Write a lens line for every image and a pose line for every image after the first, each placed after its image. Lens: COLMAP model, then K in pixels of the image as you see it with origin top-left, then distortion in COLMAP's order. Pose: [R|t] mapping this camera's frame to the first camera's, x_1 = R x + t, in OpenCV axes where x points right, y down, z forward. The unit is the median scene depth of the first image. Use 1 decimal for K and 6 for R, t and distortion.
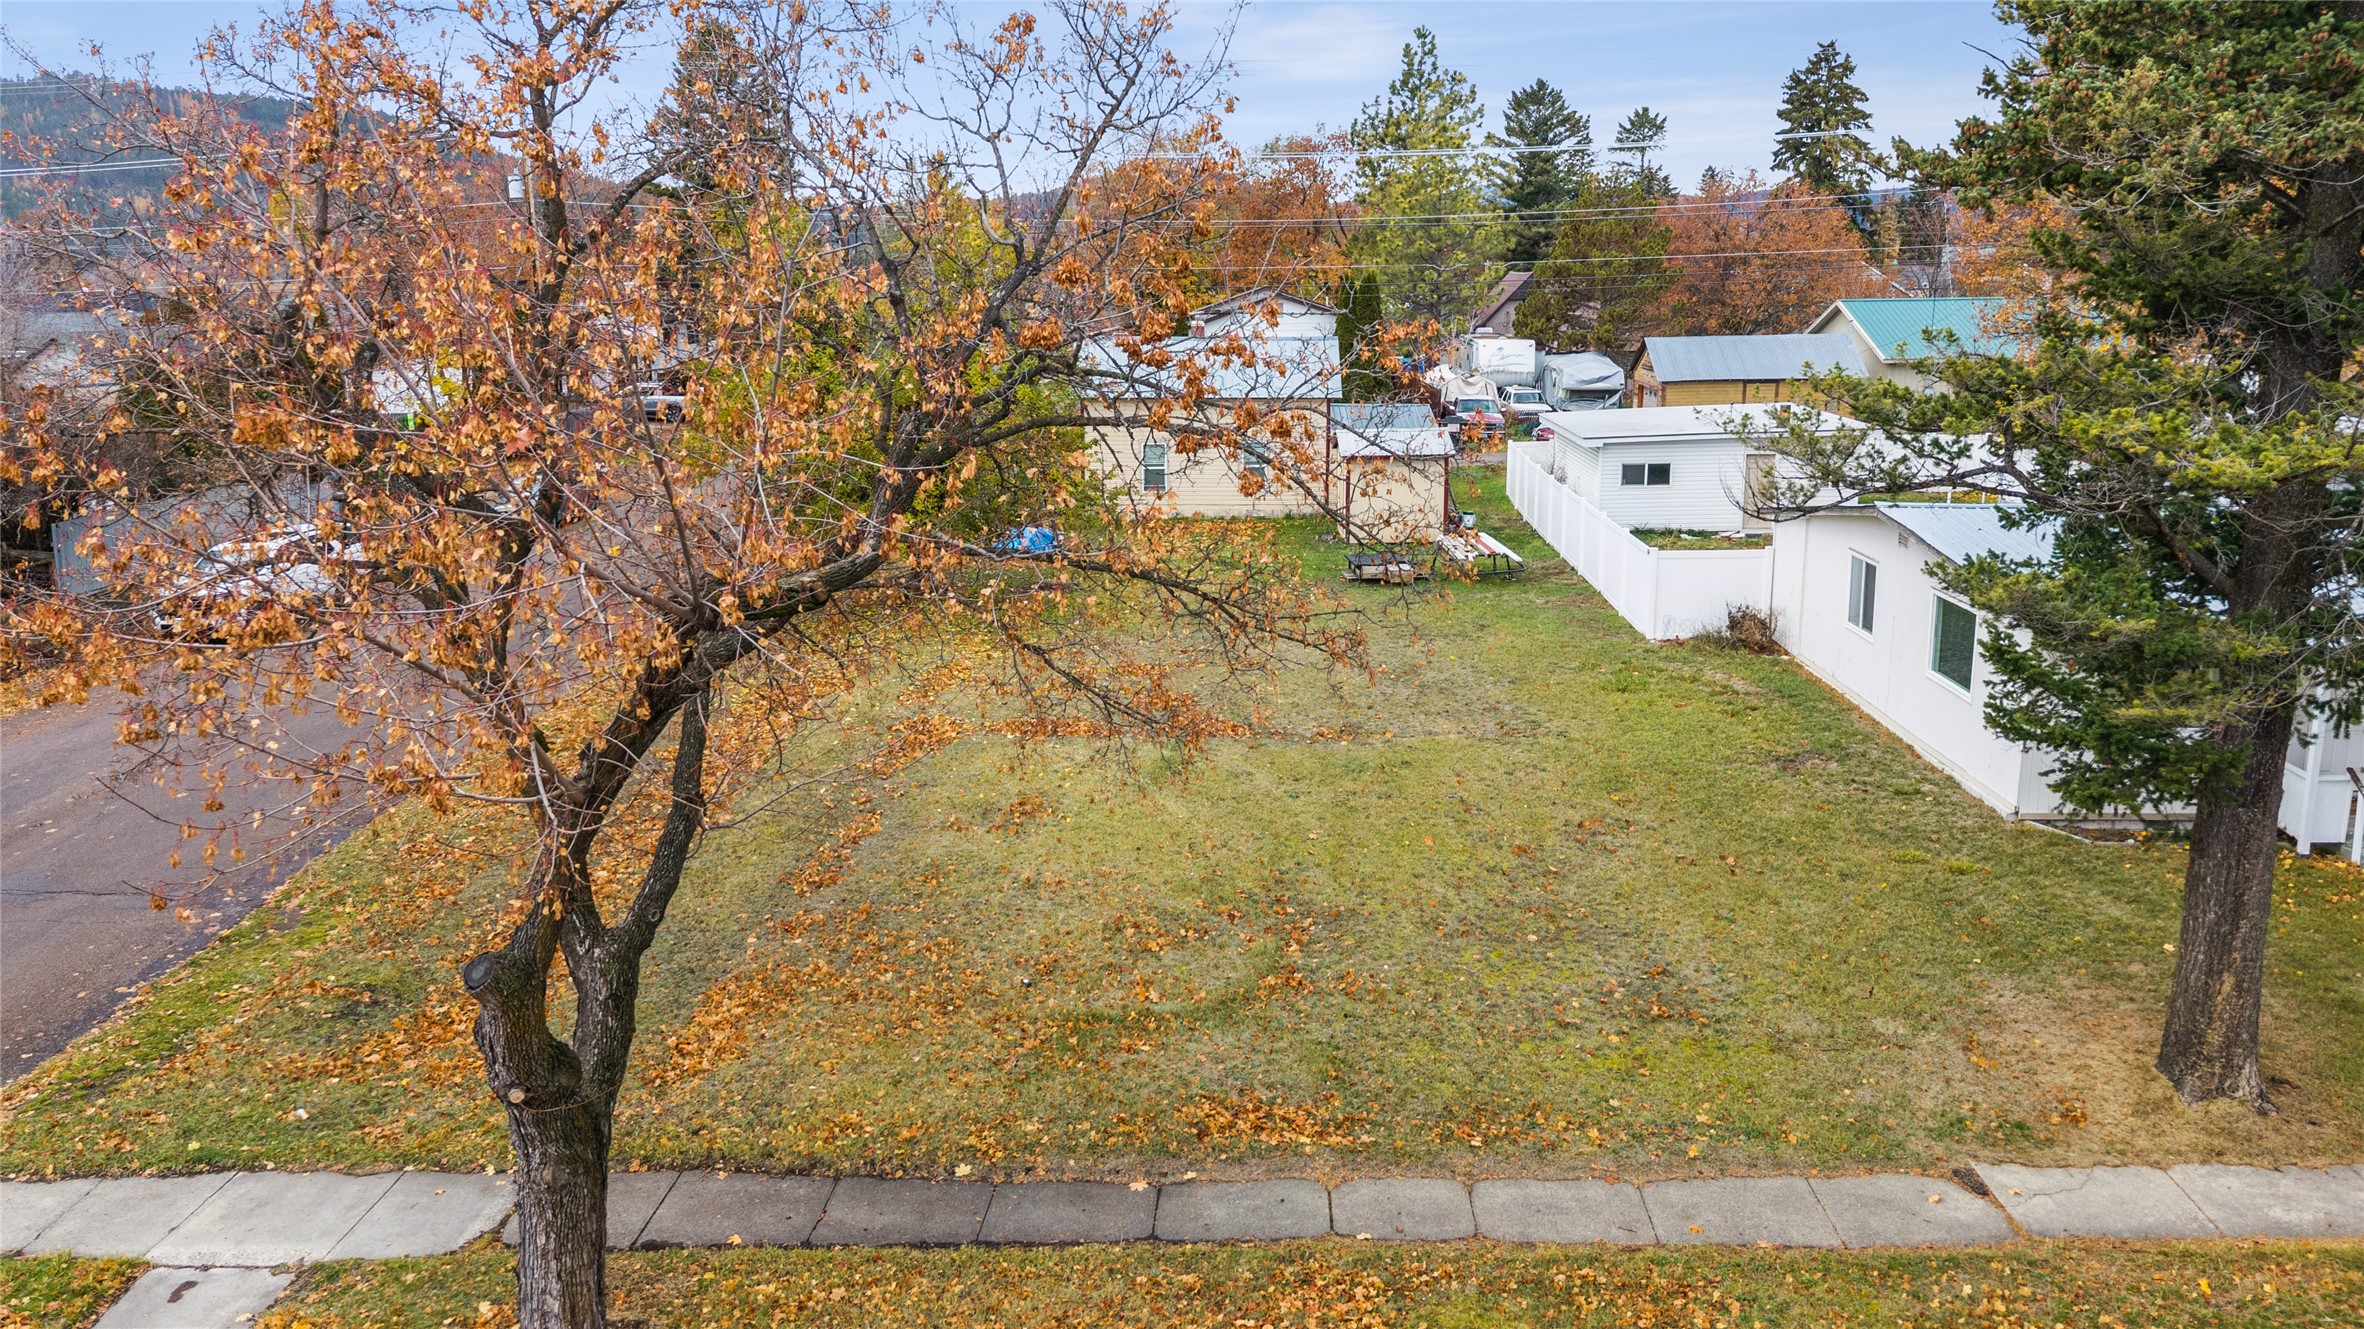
lens RADIAL K [[1671.6, 0, 1182.4], [0, 1671.6, 612.9], [0, 0, 1]] dist [0.008962, -0.004936]
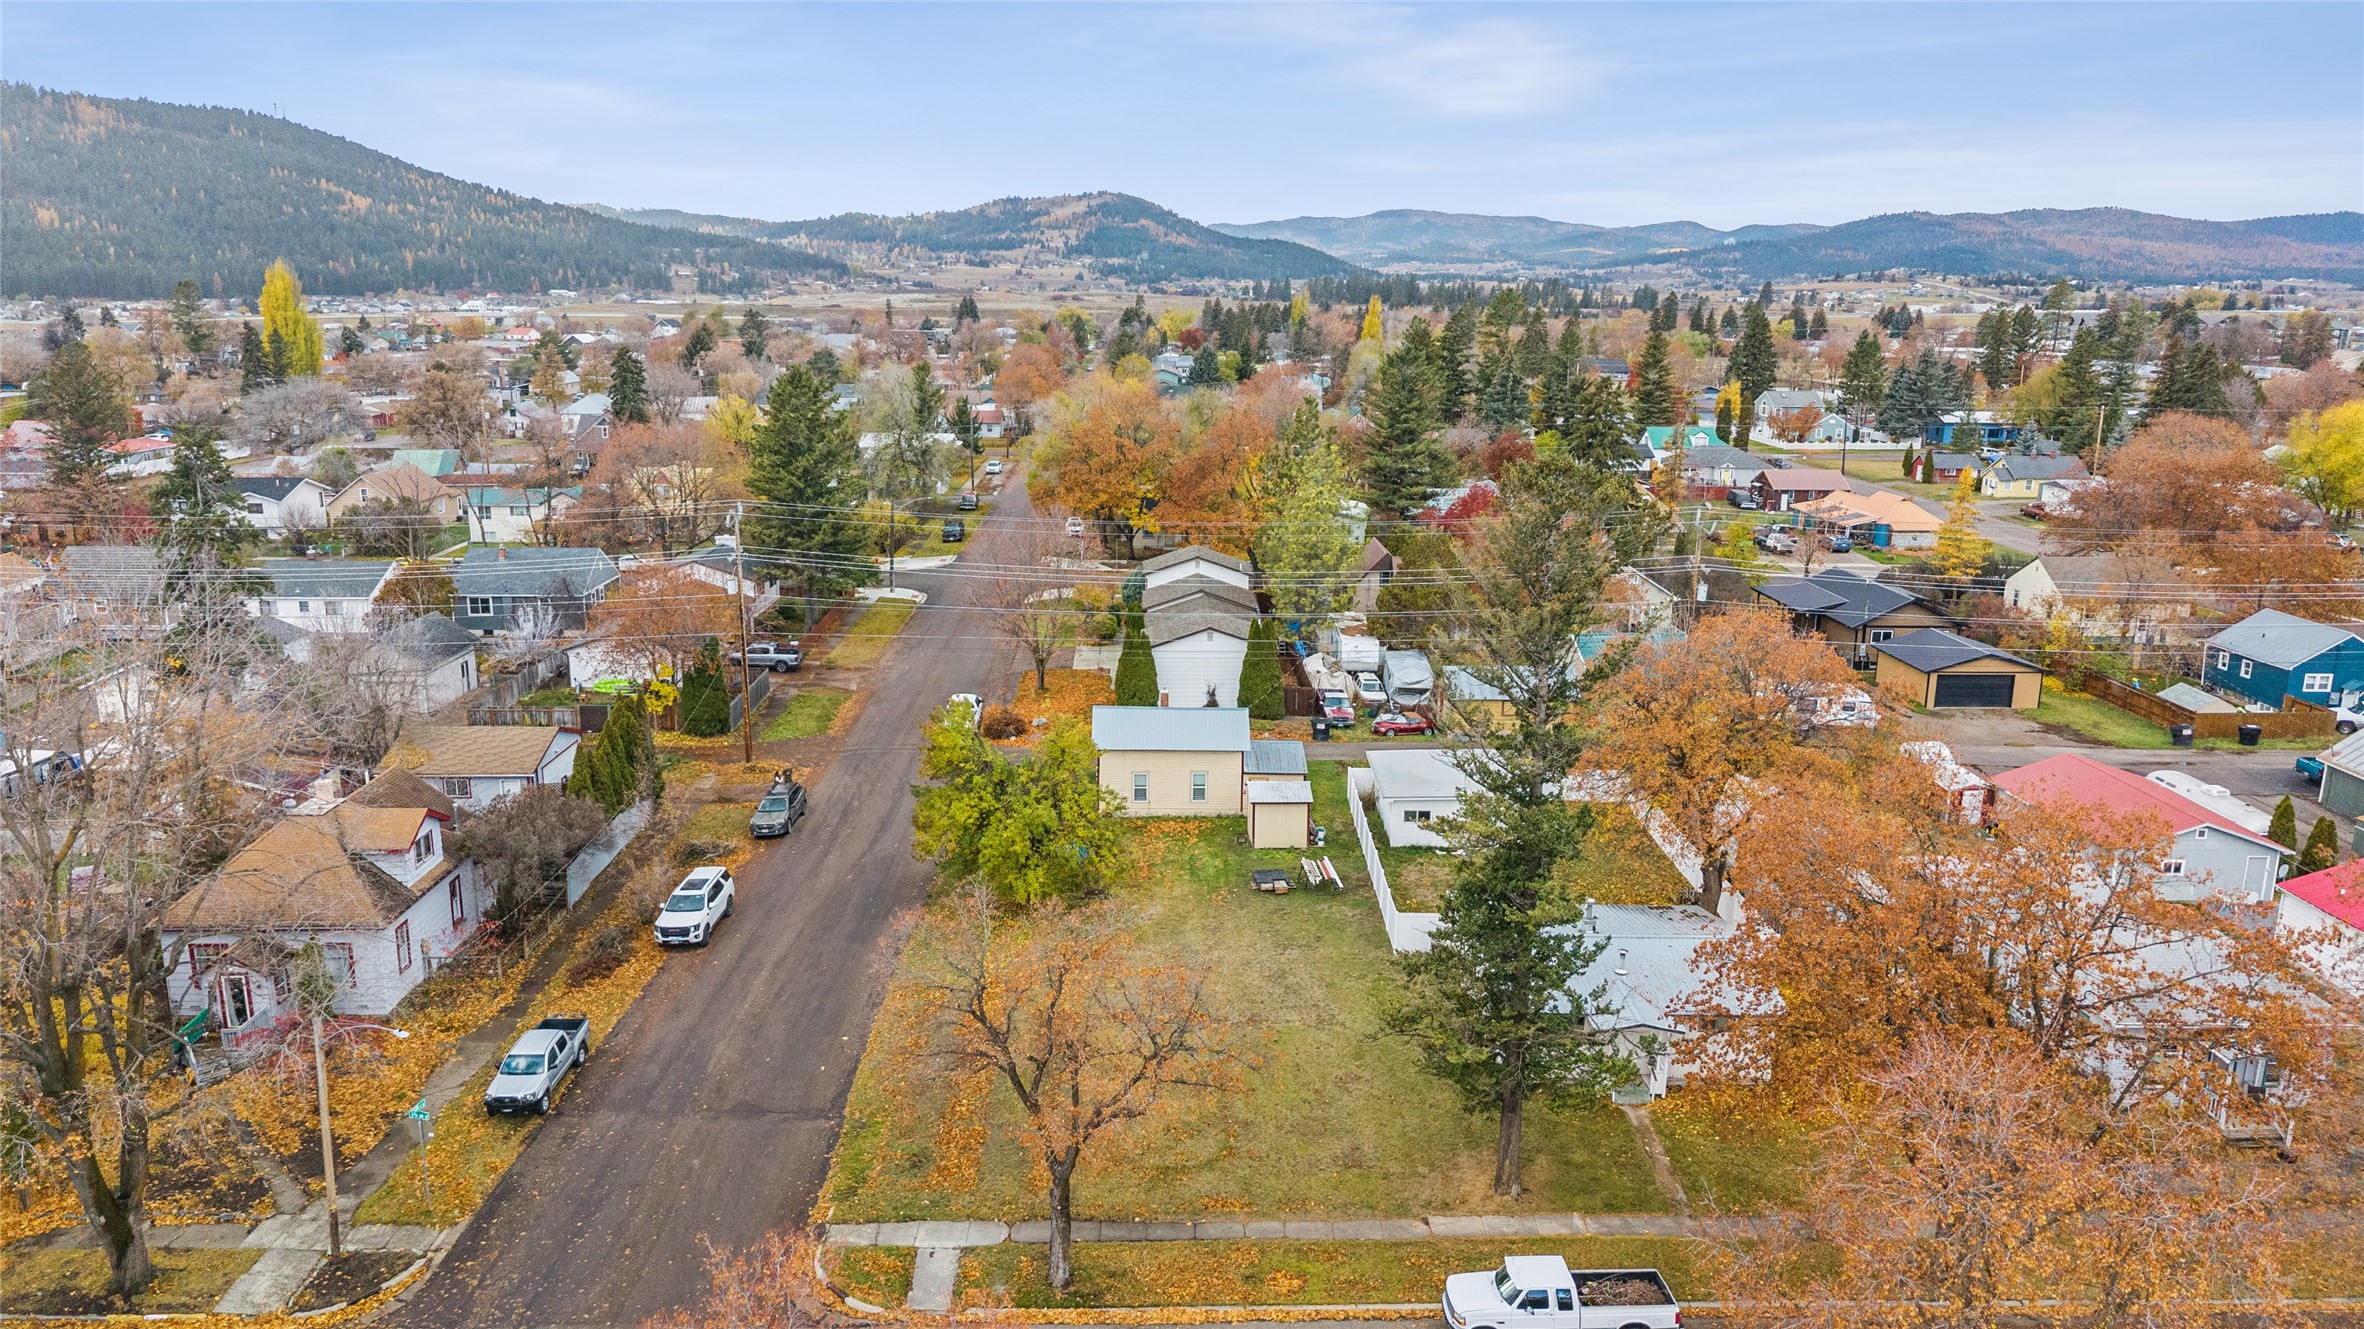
lens RADIAL K [[1627.3, 0, 1181.9], [0, 1627.3, 594.4], [0, 0, 1]] dist [0.007457, -0.001524]
pose [[0.998407, 0.014719, 0.054461, -0.236948], [-0.012928, 0.999369, -0.033086, -0.822858], [-0.054913, 0.032330, 0.997968, -2.335378]]
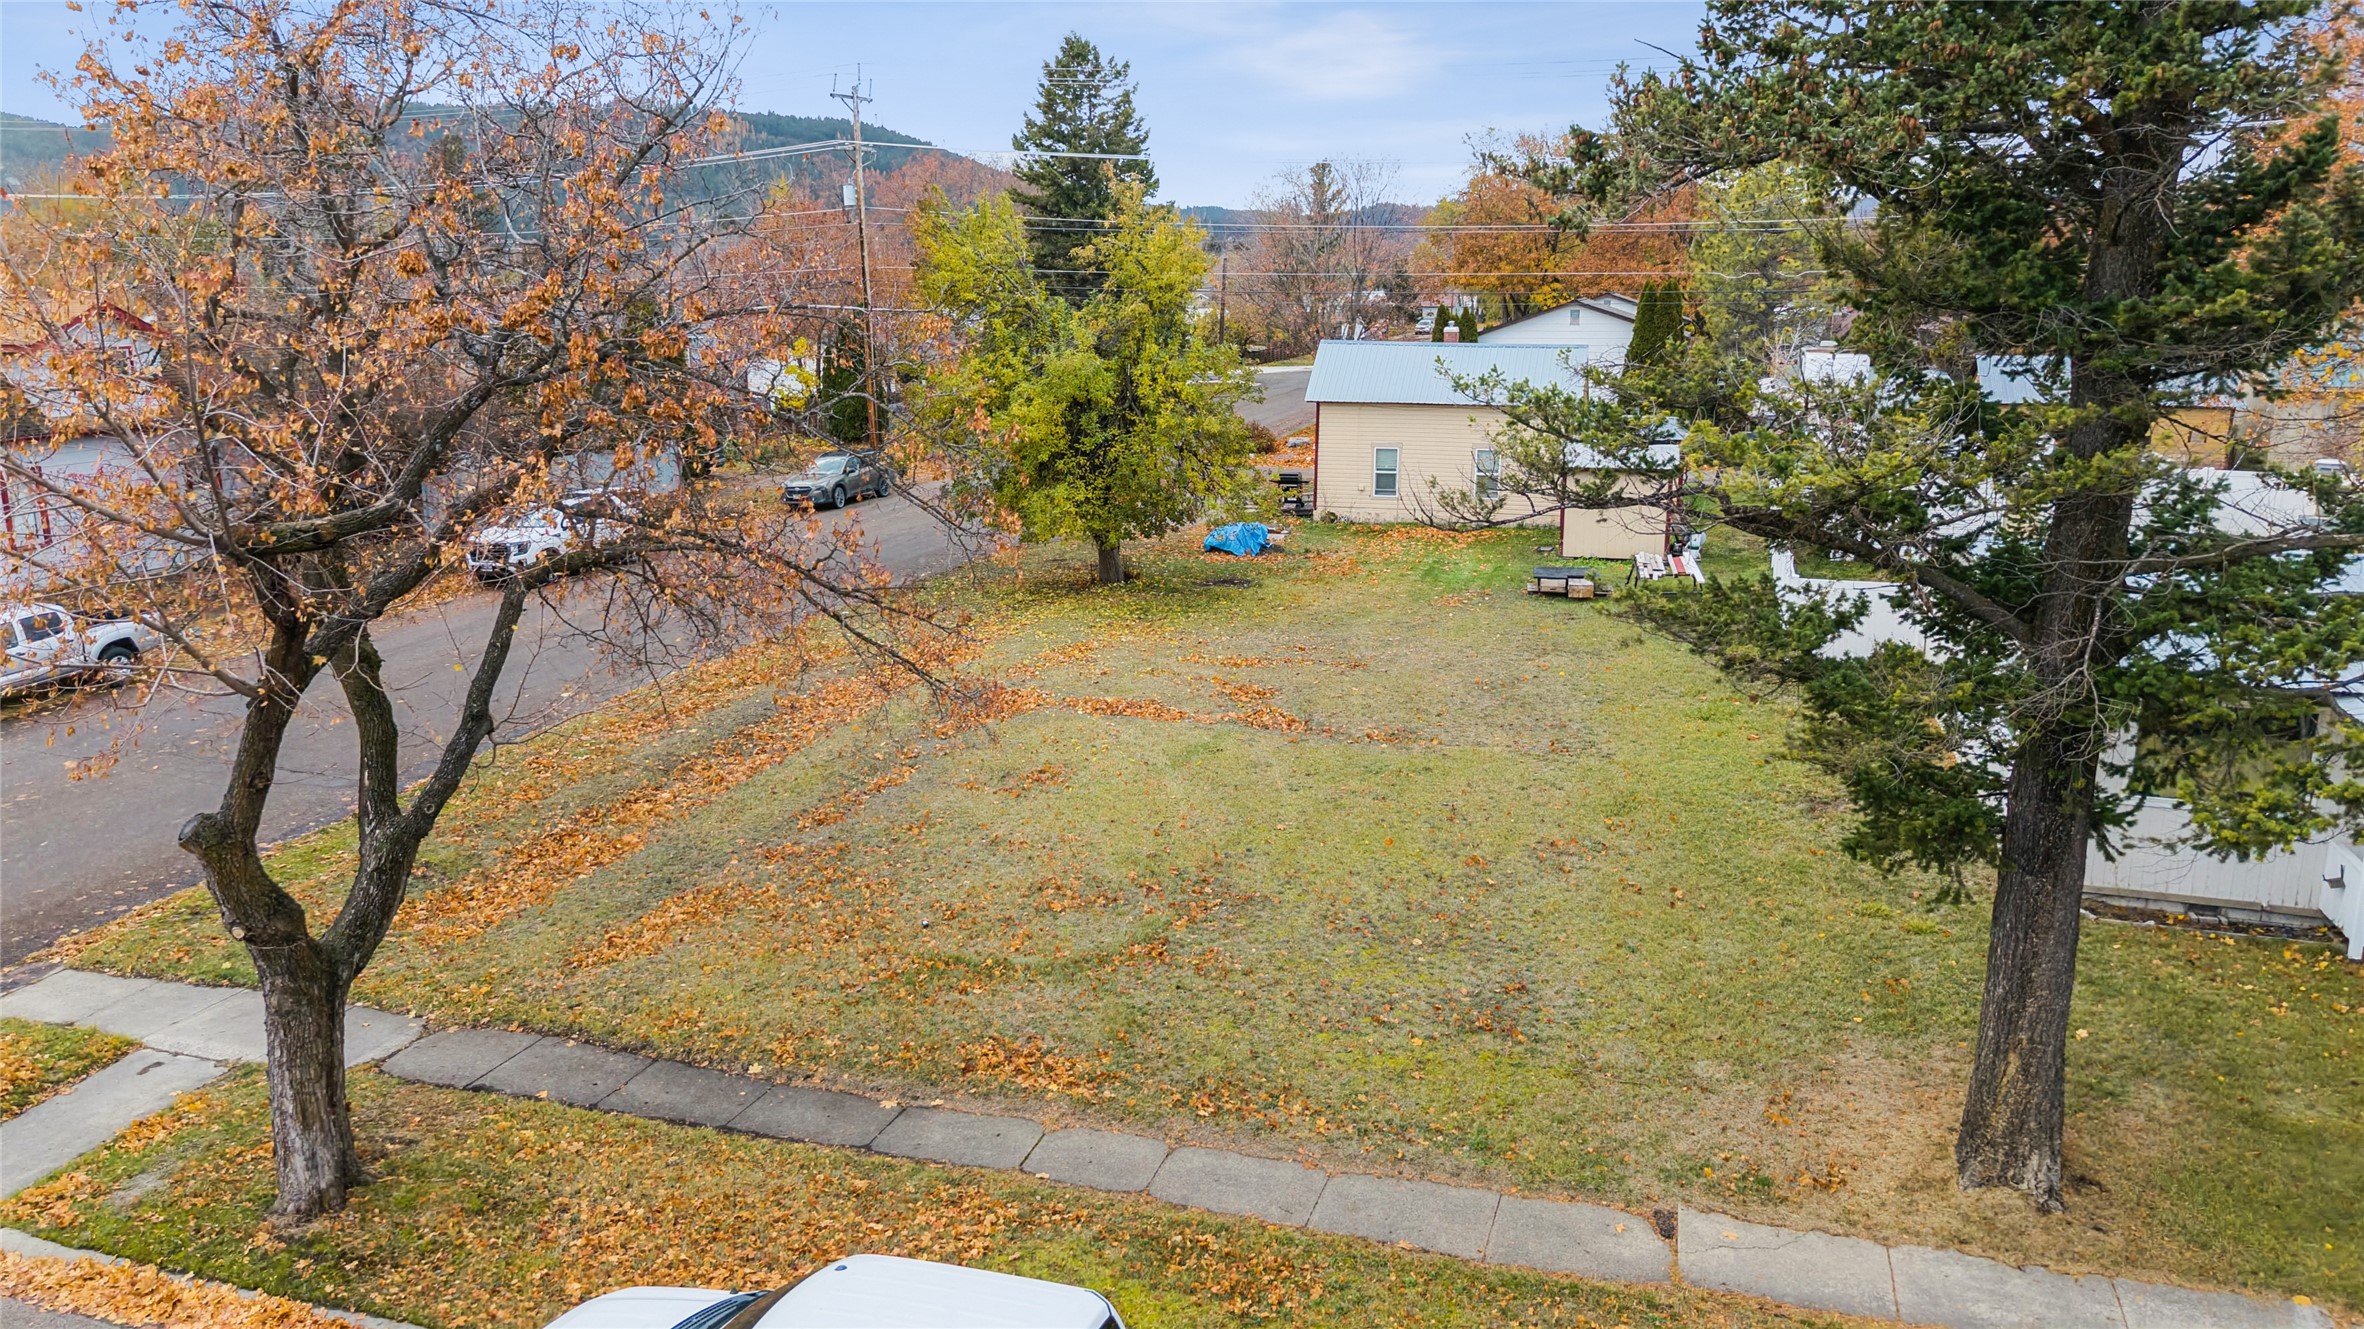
lens RADIAL K [[1623.4, 0, 1127.1], [0, 1623.4, 668.4], [0, 0, 1]] dist [0.009341, -0.003049]
pose [[0.959697, 0.075163, -0.270799, 0.386634], [-0.065597, 0.996866, 0.044215, -0.003892], [0.273274, -0.024670, 0.961620, 0.012241]]
